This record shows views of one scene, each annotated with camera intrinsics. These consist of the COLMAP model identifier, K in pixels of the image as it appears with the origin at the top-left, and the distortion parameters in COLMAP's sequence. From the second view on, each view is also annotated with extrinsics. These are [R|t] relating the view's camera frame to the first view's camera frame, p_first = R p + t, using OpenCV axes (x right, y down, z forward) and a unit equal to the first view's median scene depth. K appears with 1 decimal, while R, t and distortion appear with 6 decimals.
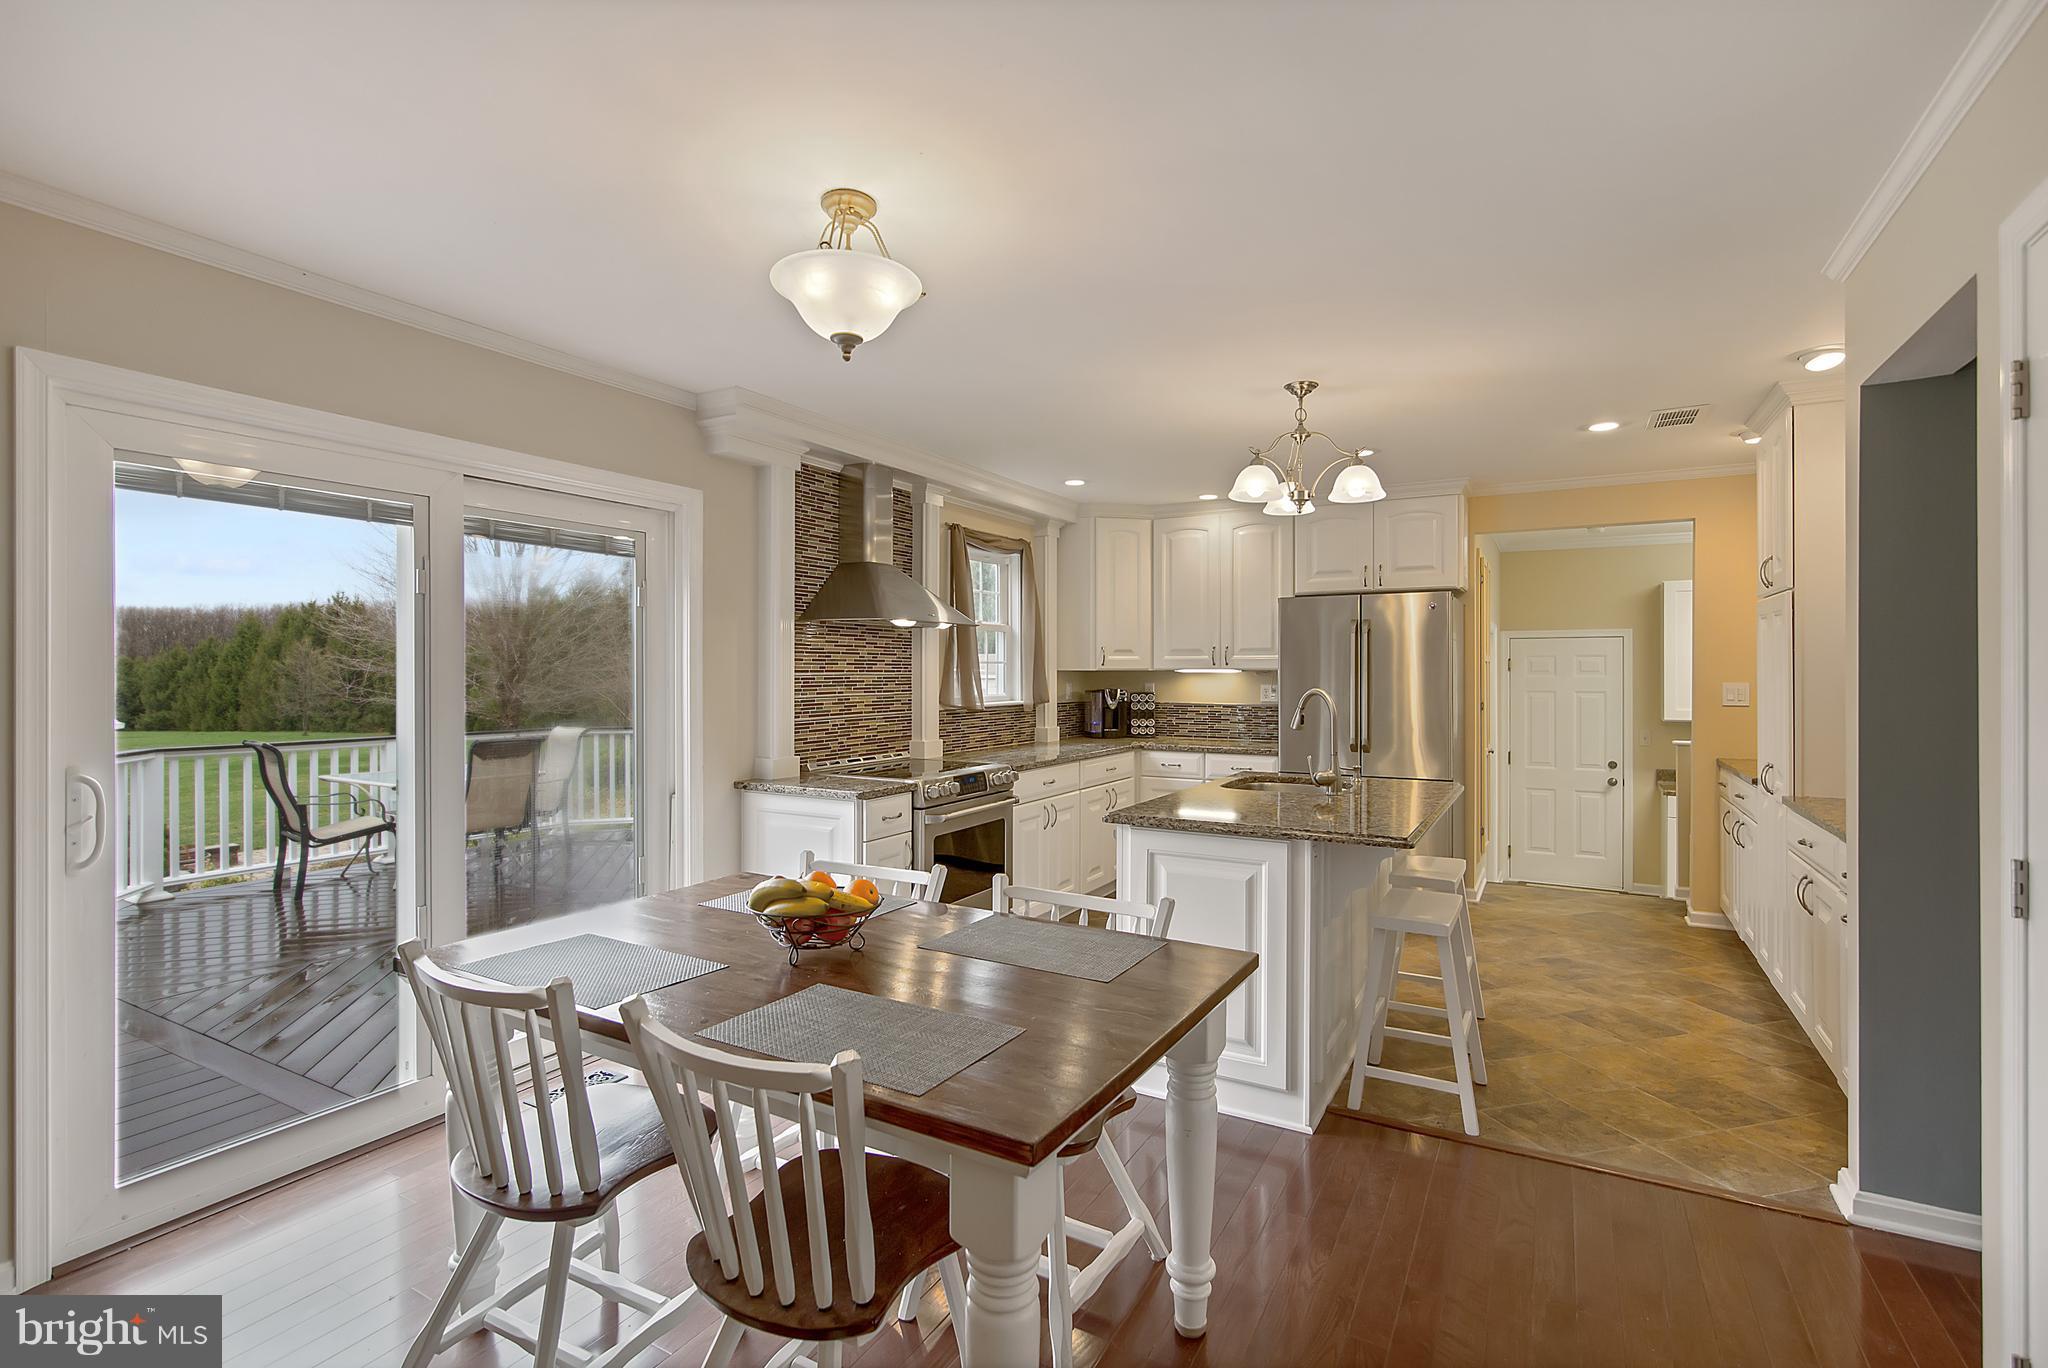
lens RADIAL K [[947.0, 0, 1022.1], [0, 947.0, 666.1], [0, 0, 1]] dist [0.002285, 0.000490]
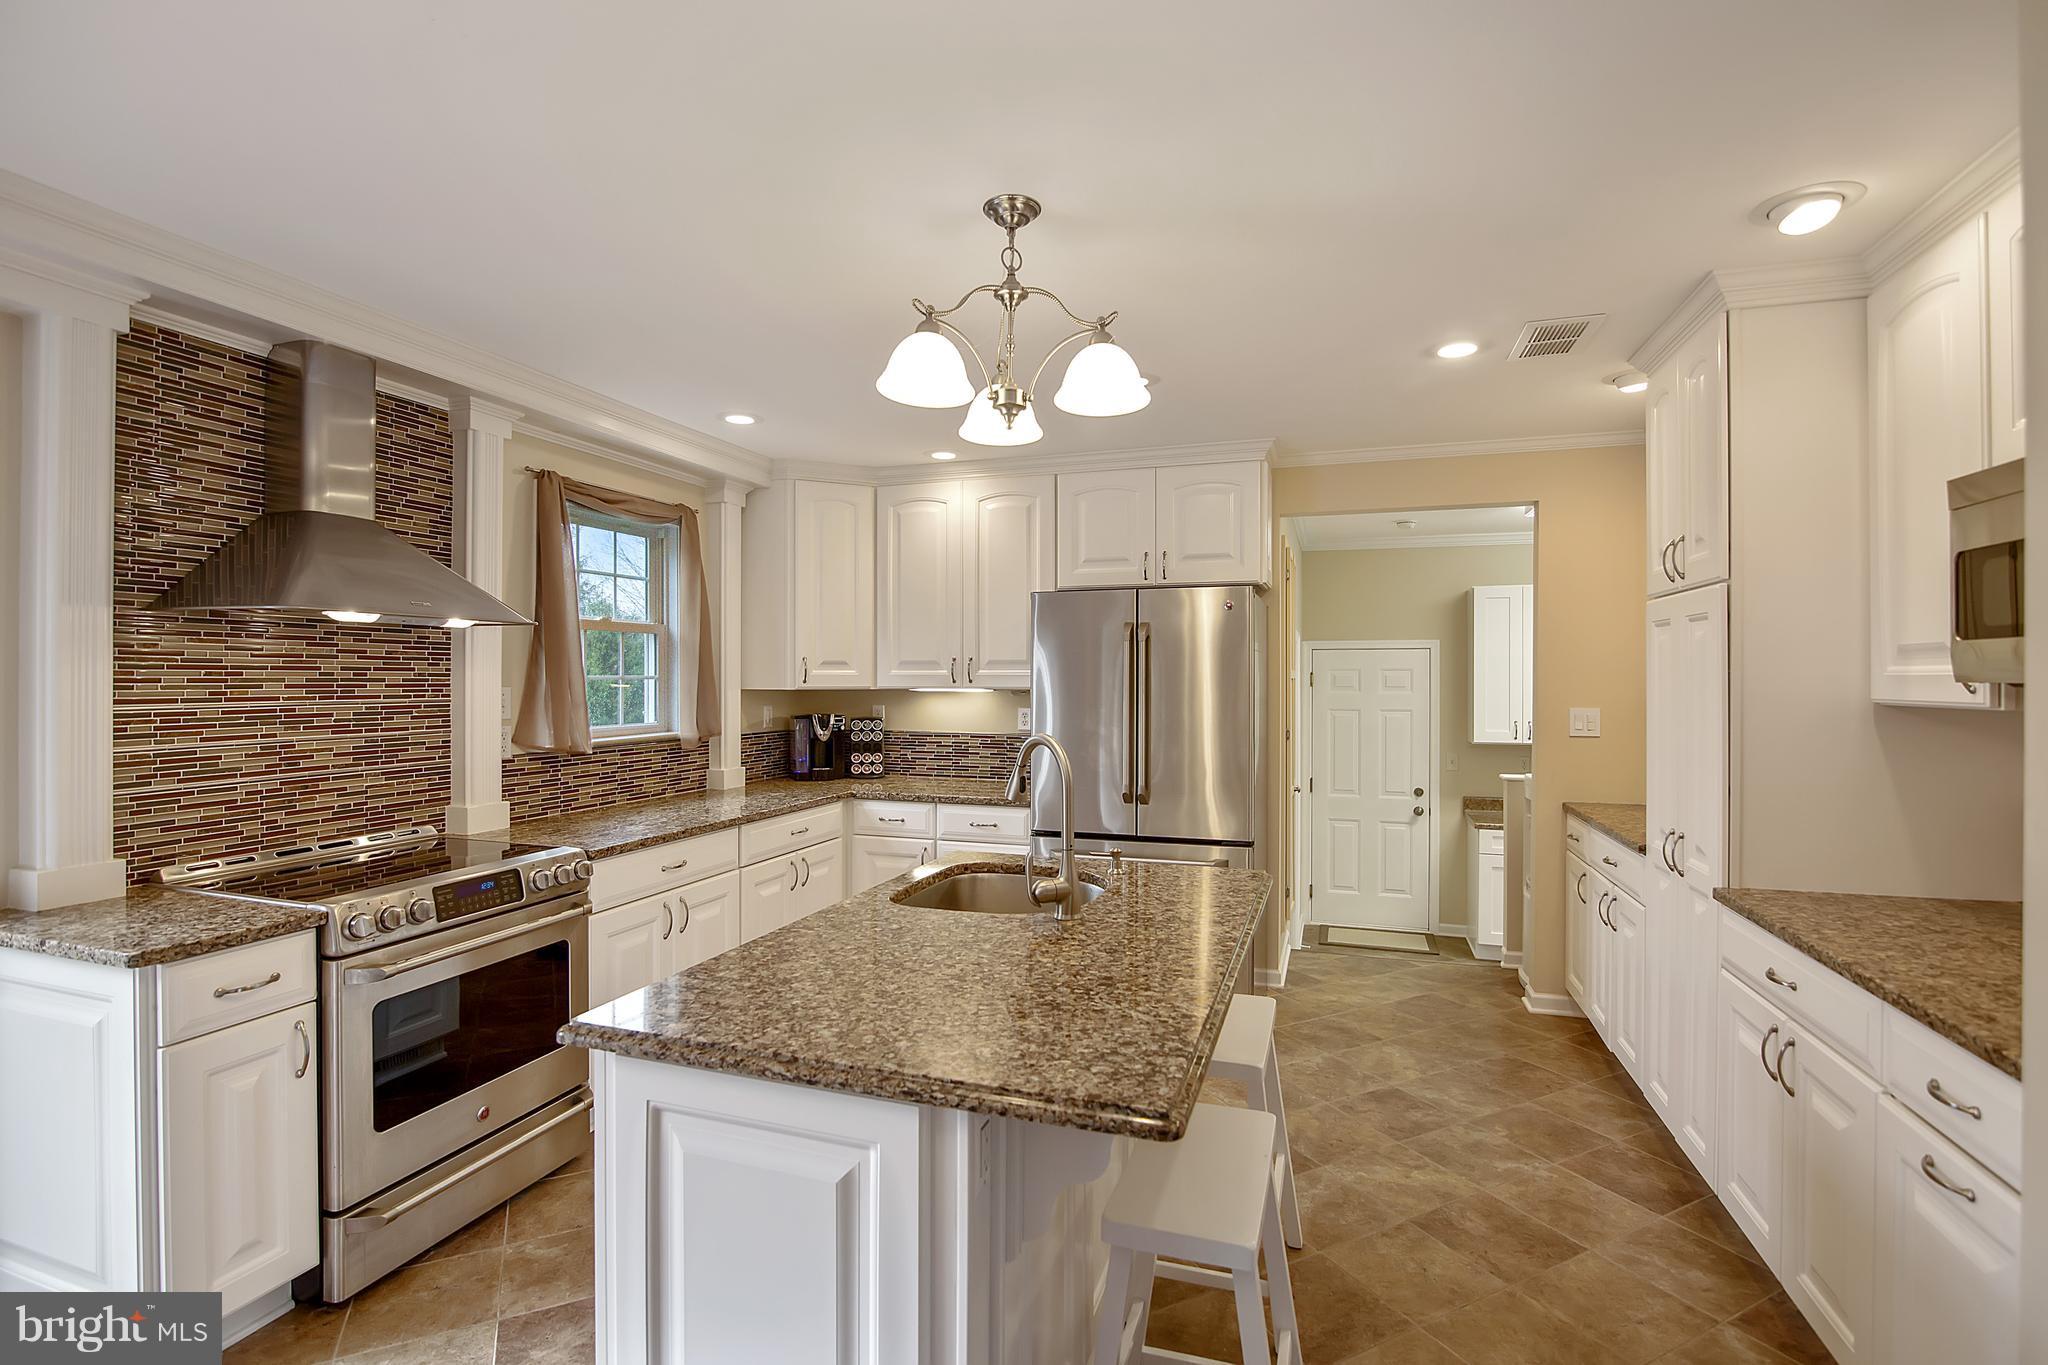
lens RADIAL K [[942.0, 0, 1012.6], [0, 942.0, 670.0], [0, 0, 1]] dist [-0.015834, -0.000633]
pose [[0.983576, 0.002964, 0.180468, 0.139711], [-0.002324, 0.999990, -0.003756, -0.010258], [-0.180477, 0.003275, 0.983574, 0.319773]]
